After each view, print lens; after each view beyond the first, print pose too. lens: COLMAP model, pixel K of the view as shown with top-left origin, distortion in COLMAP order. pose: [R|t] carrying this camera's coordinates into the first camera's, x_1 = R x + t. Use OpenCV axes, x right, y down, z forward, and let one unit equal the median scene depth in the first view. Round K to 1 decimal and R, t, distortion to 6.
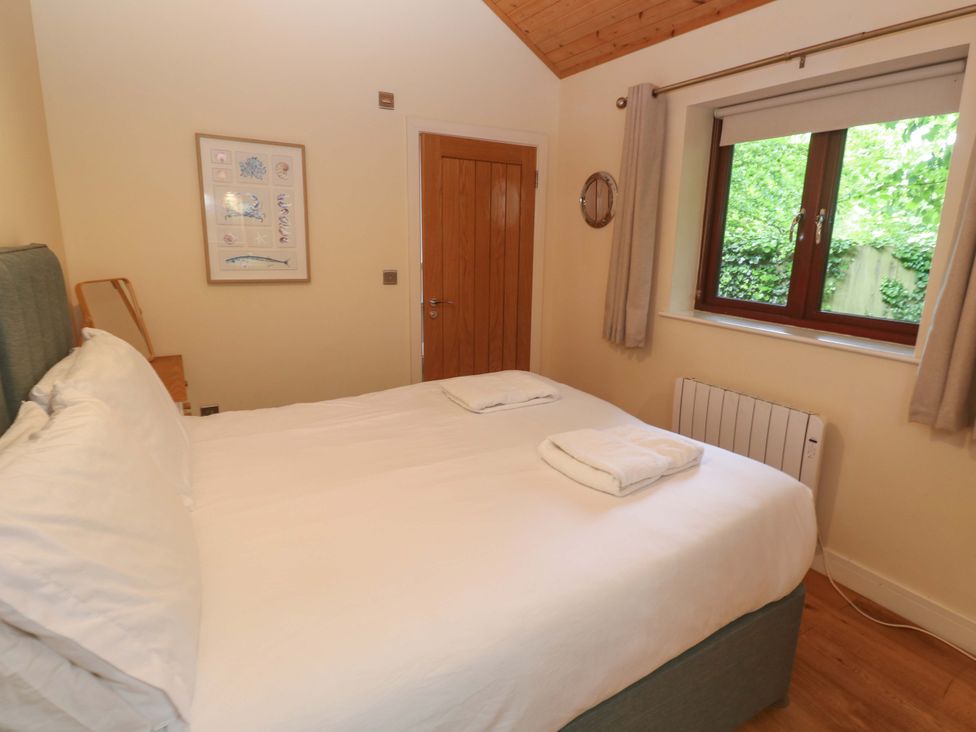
lens RADIAL K [[535.0, 0, 488.0], [0, 535.0, 366.0], [0, 0, 1]] dist [-0.028433, -0.000053]
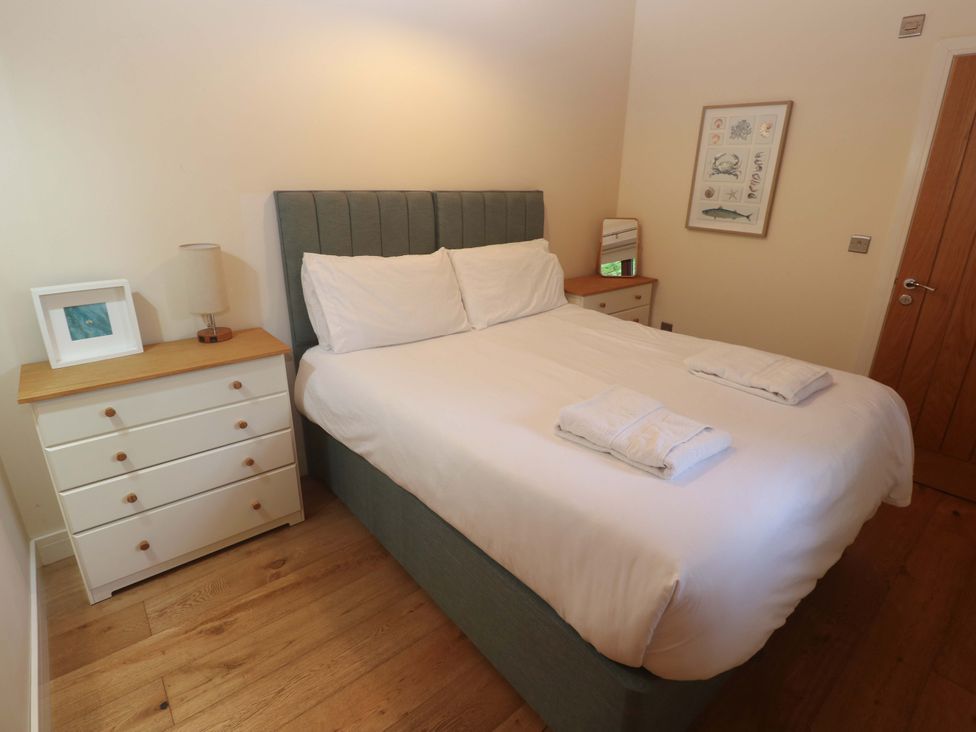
lens RADIAL K [[511.7, 0, 497.7], [0, 511.7, 355.5], [0, 0, 1]] dist [0.002088, -0.012350]
pose [[0.163045, 0.310060, -0.936632, 0.639977], [-0.253519, 0.930625, 0.263941, -0.080864], [0.953491, 0.194419, 0.230340, 0.343572]]
